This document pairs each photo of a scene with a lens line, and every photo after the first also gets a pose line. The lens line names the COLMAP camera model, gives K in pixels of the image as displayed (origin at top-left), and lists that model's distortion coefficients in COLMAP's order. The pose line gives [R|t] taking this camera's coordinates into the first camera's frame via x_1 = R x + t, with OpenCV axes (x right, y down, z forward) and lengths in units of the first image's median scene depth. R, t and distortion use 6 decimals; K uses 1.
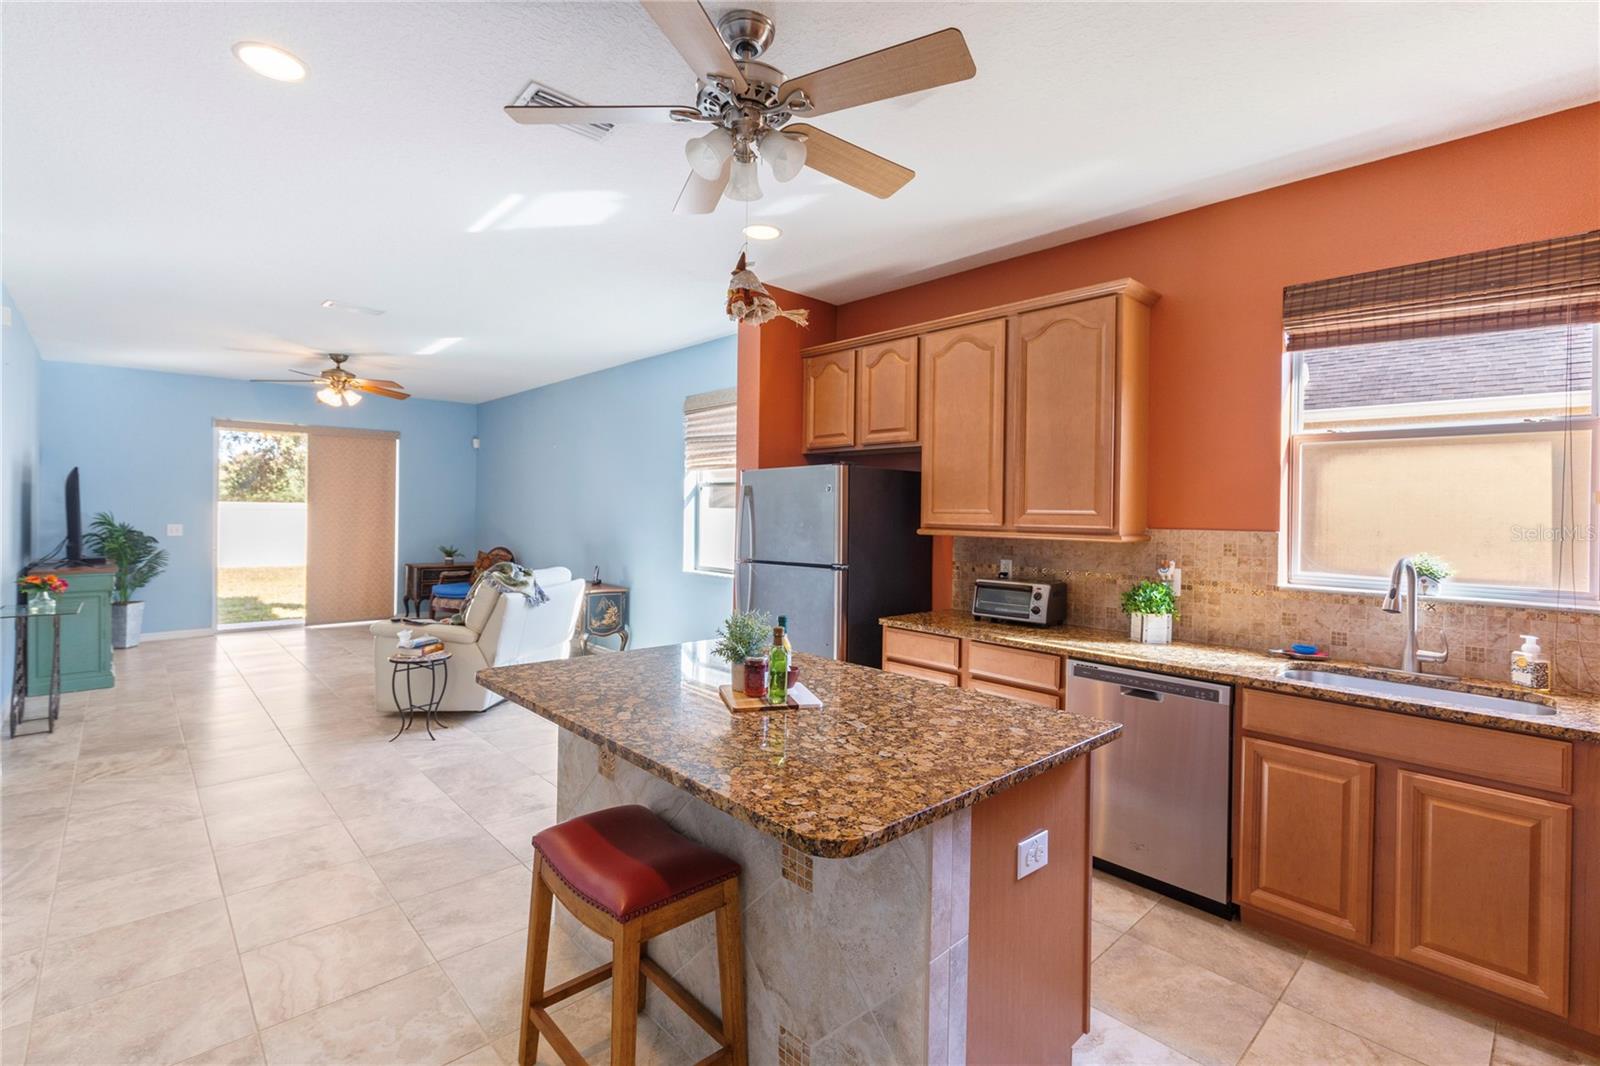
lens RADIAL K [[728.5, 0, 794.4], [0, 728.5, 515.3], [0, 0, 1]] dist [0.000058, -0.000187]
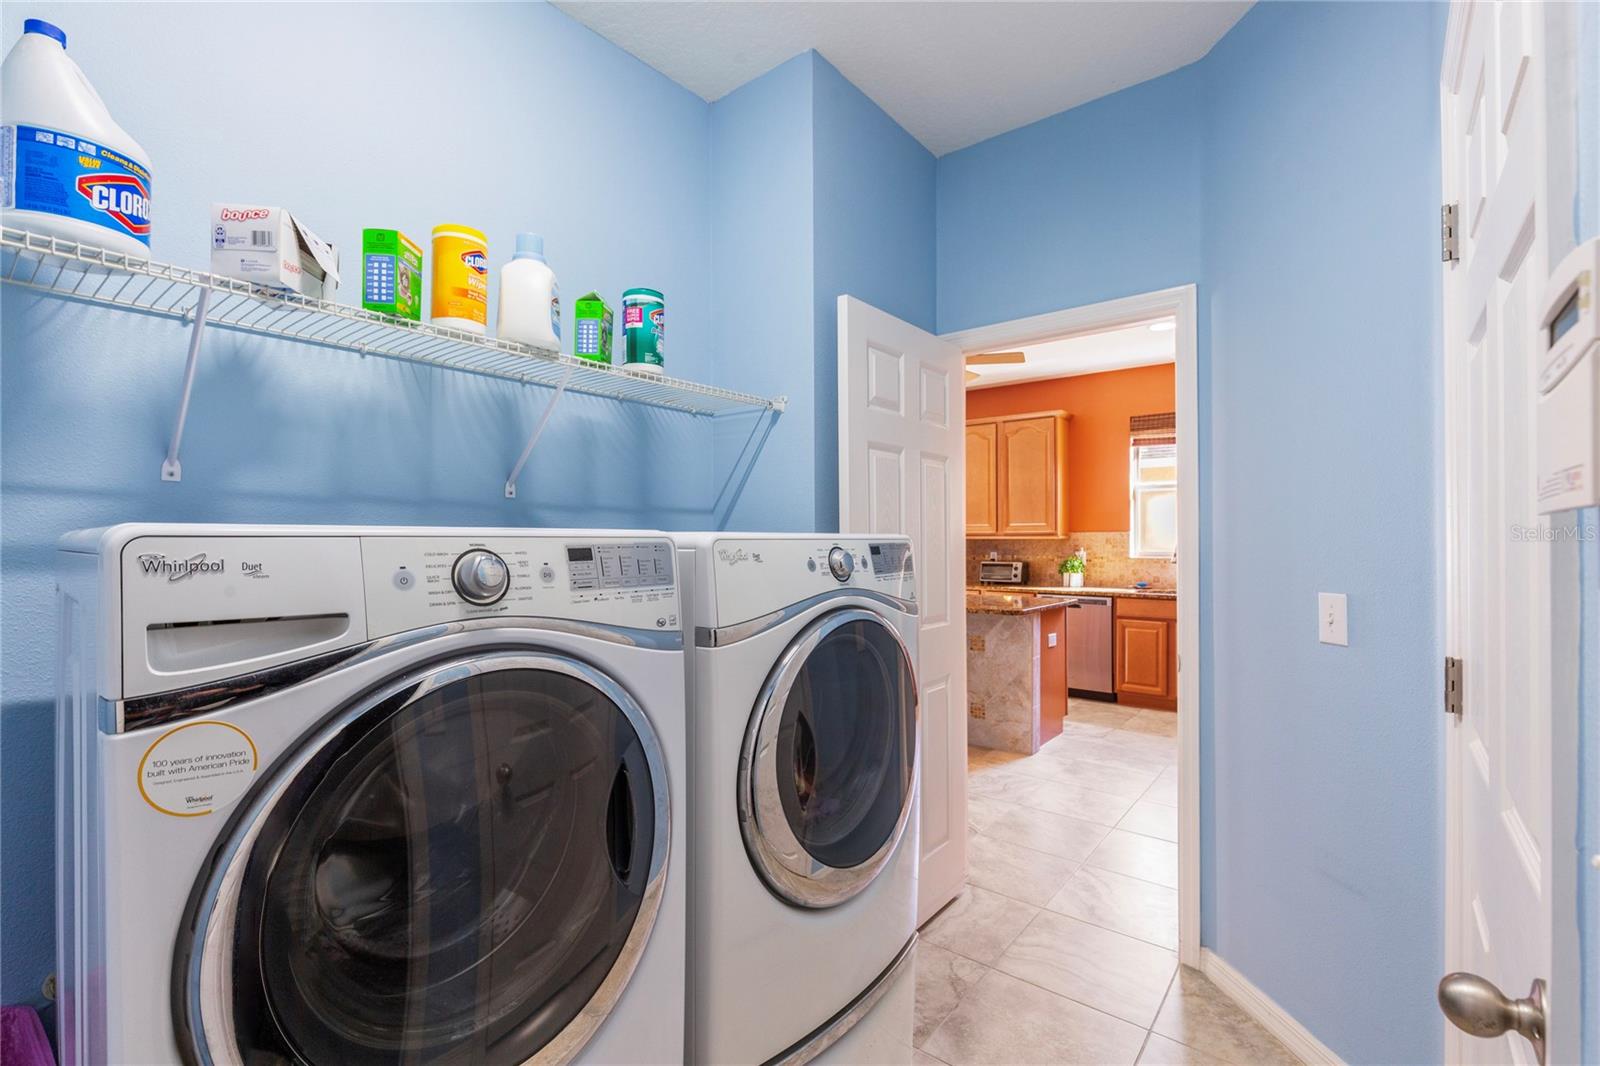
lens RADIAL K [[710.8, 0, 799.6], [0, 710.8, 541.6], [0, 0, 1]] dist [0.003607, 0.000701]
pose [[0.988826, -0.018907, 0.147870, -0.555064], [0.018798, 0.999821, 0.002140, 0.027290], [-0.147884, 0.000664, 0.989004, -0.847315]]
